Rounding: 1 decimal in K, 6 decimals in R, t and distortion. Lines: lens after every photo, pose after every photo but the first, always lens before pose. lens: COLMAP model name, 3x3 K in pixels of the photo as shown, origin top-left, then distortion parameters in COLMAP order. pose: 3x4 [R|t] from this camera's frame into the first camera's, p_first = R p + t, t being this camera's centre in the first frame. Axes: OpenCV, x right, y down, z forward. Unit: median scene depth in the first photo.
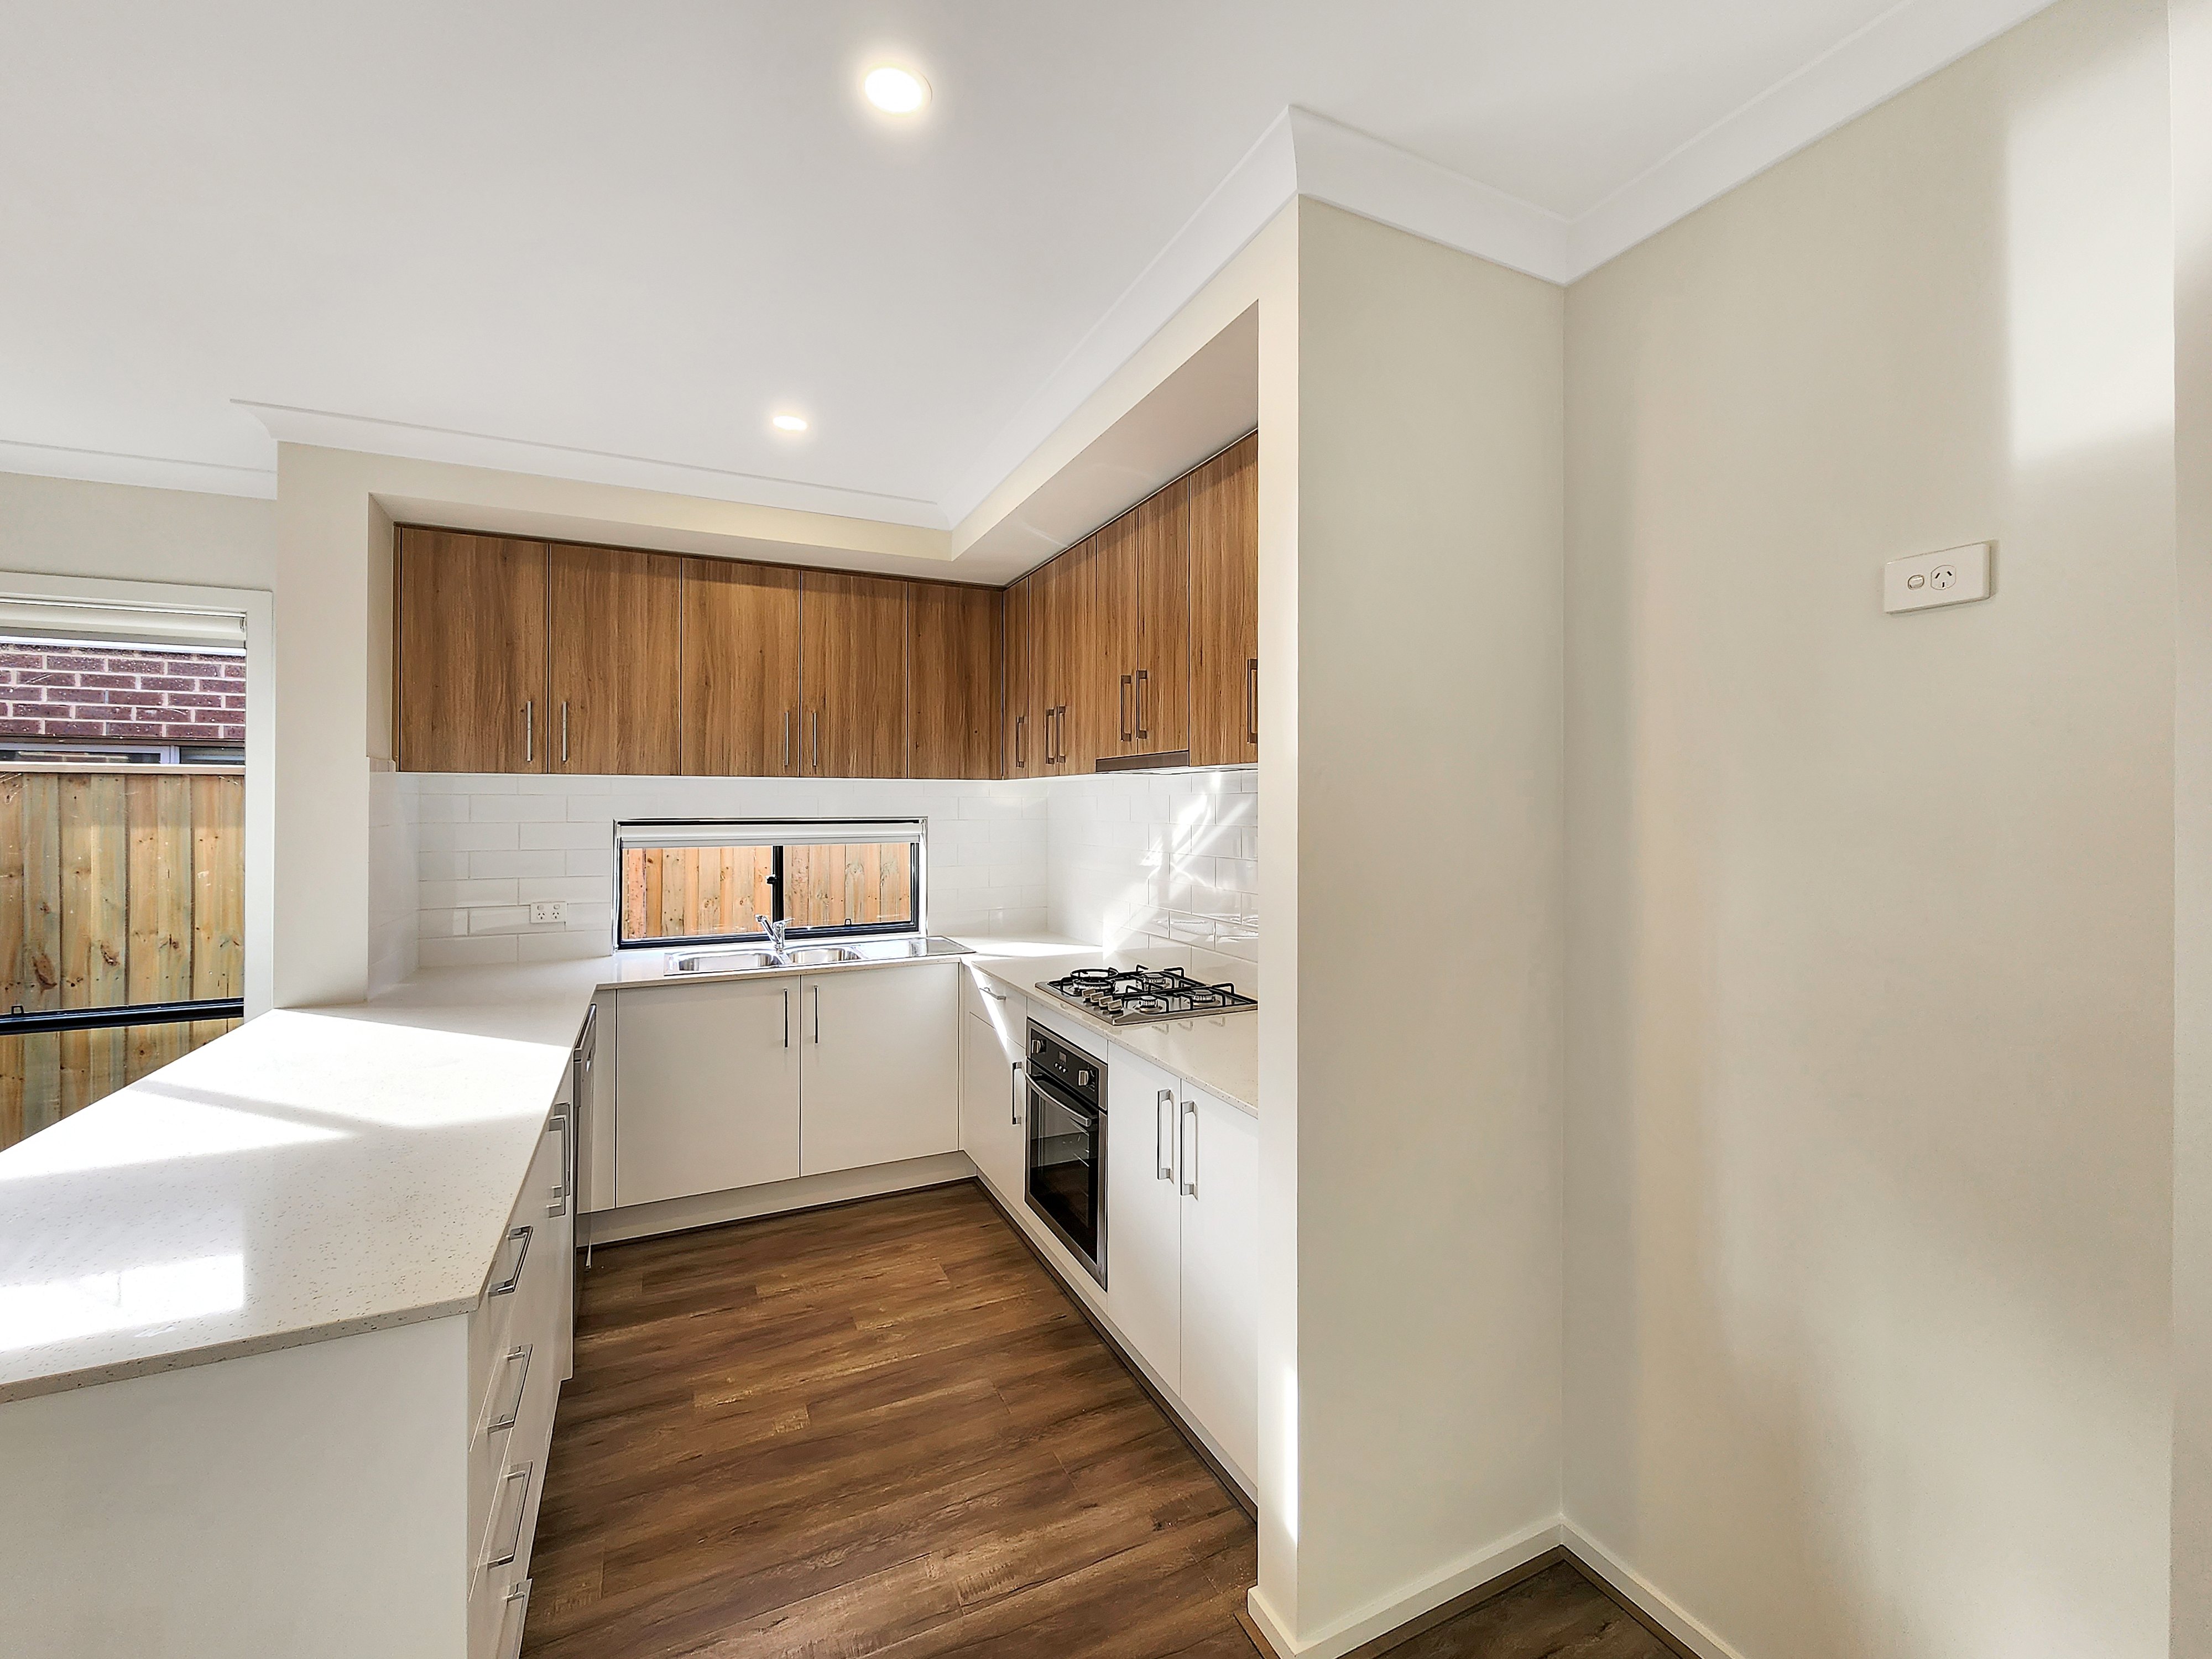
lens RADIAL K [[902.2, 0, 1101.6], [0, 902.2, 798.5], [0, 0, 1]] dist [0.002285, -0.000086]
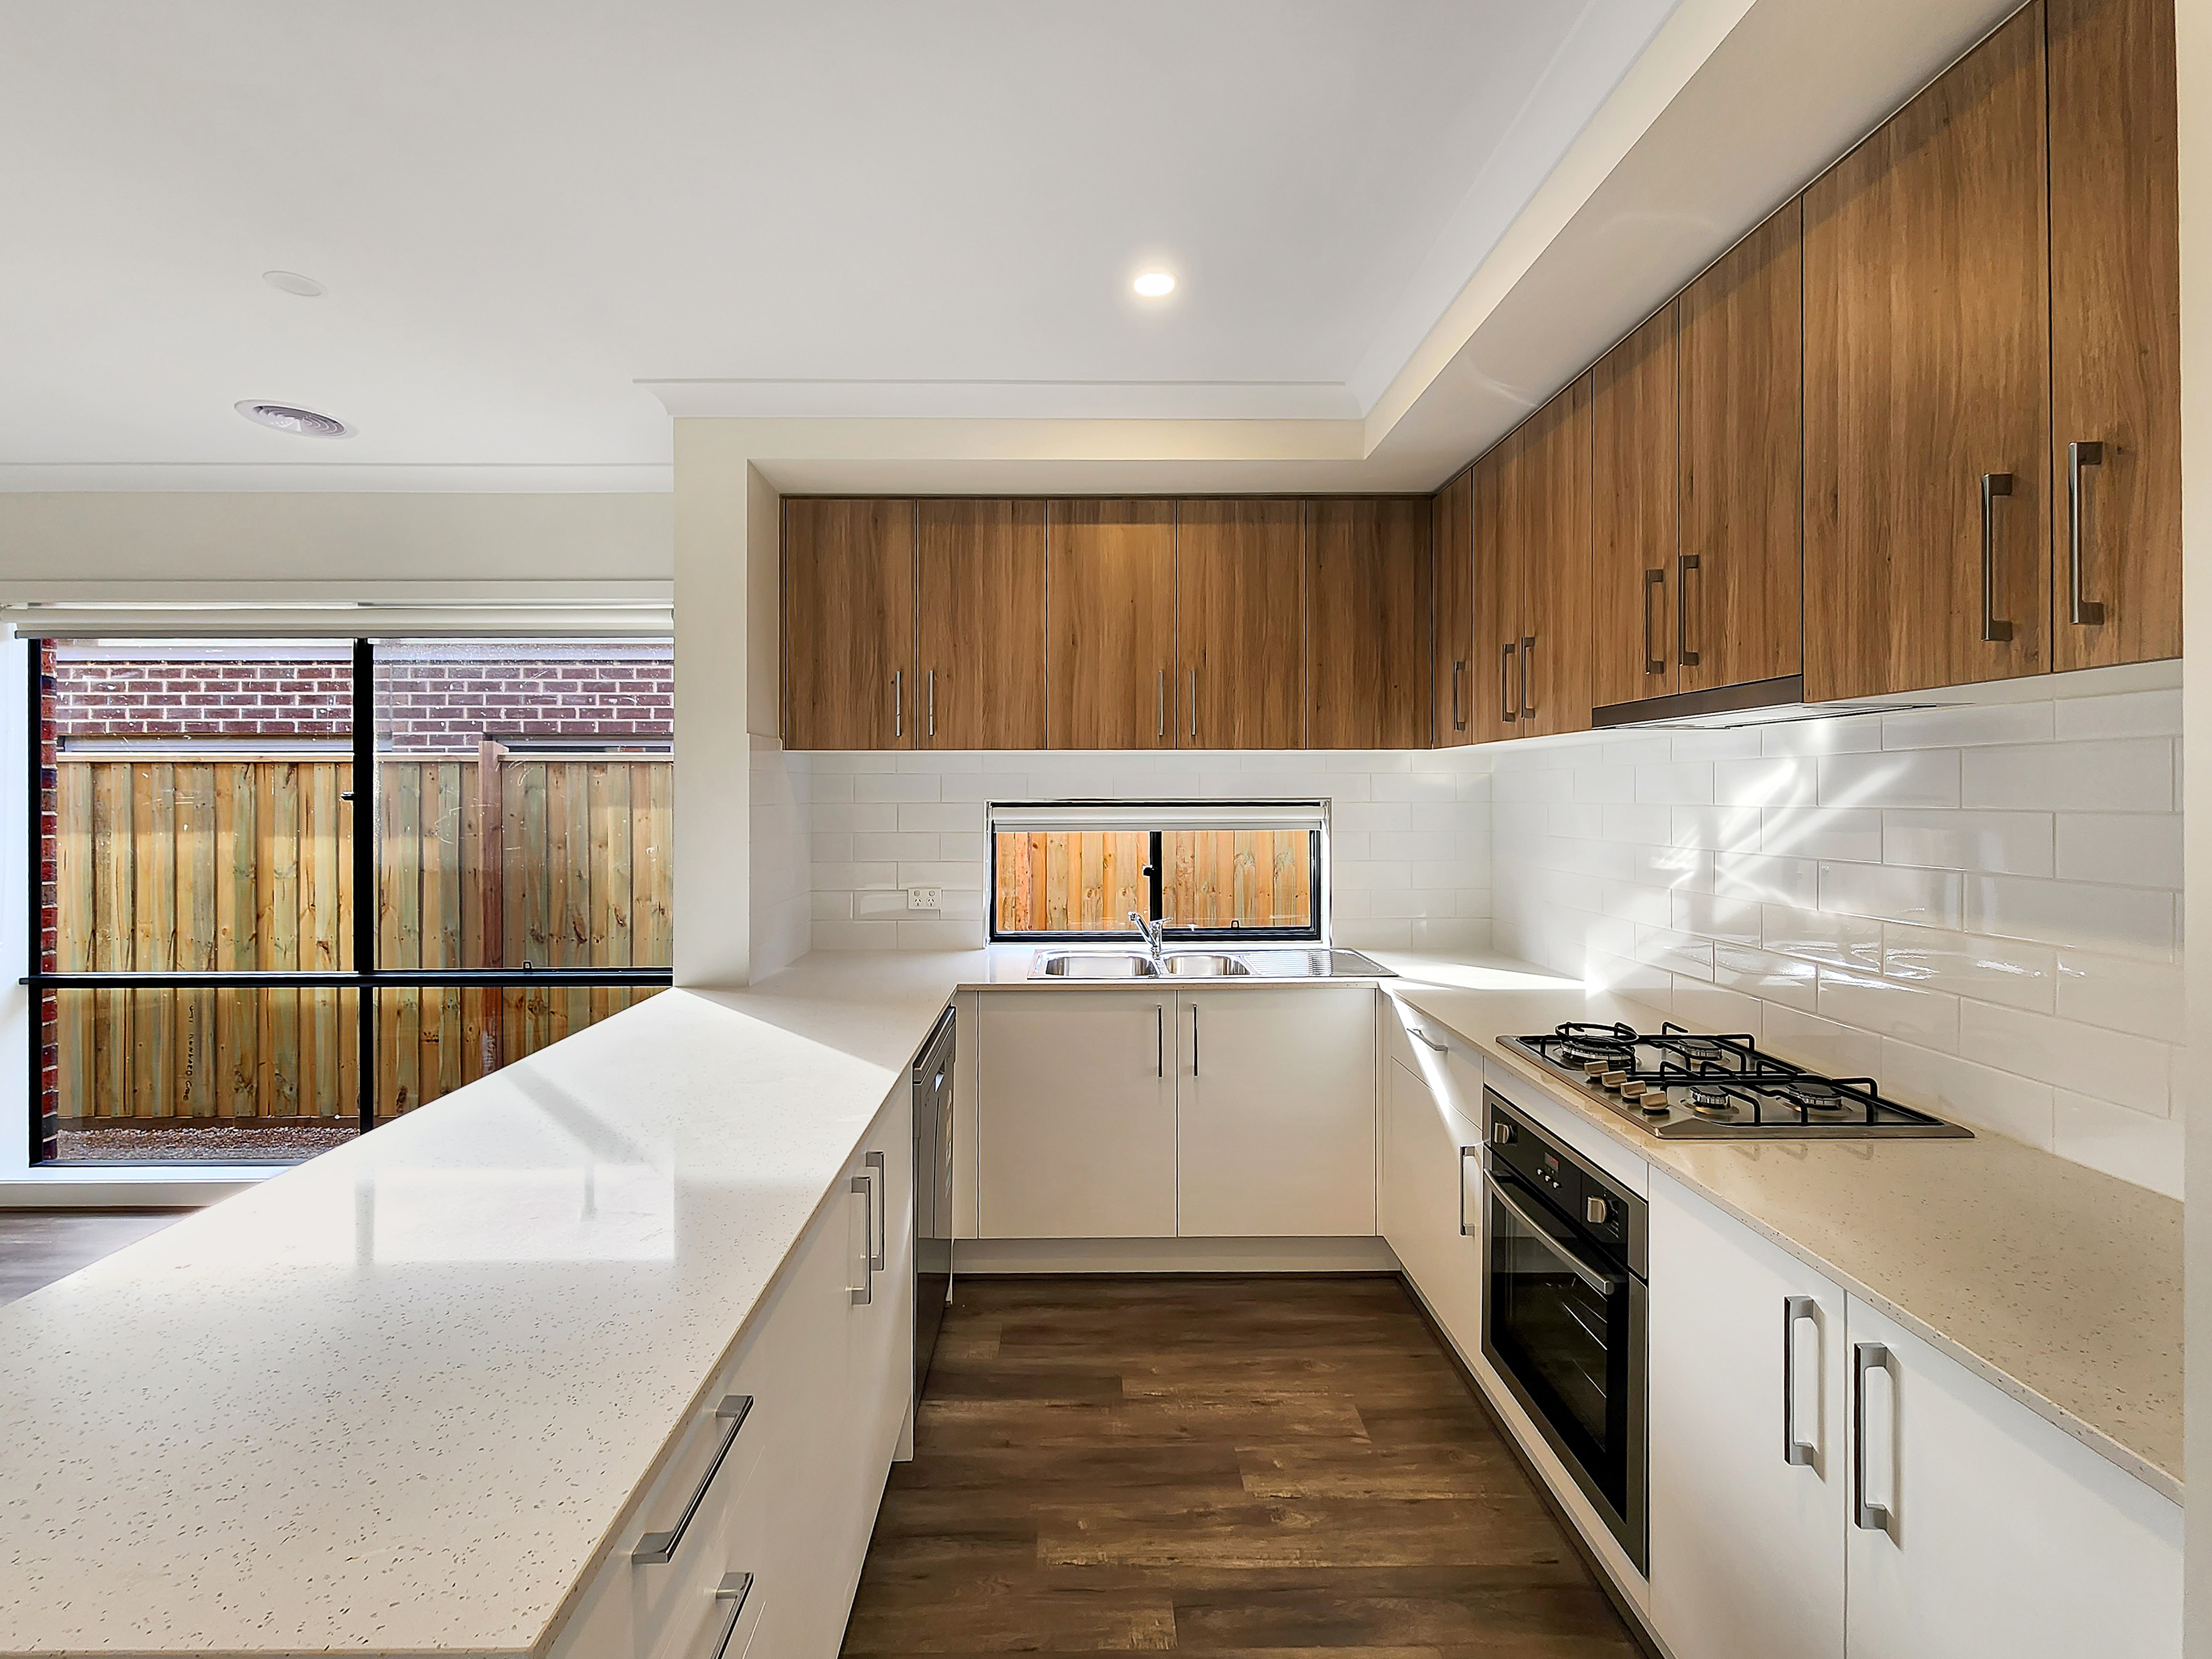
lens RADIAL K [[902.2, 0, 1101.6], [0, 902.2, 798.5], [0, 0, 1]] dist [0.002285, -0.000086]
pose [[0.909111, -0.001219, -0.416552, -0.057114], [0.005876, 0.999934, 0.009900, 0.014390], [0.416513, -0.011448, 0.909058, 0.239856]]
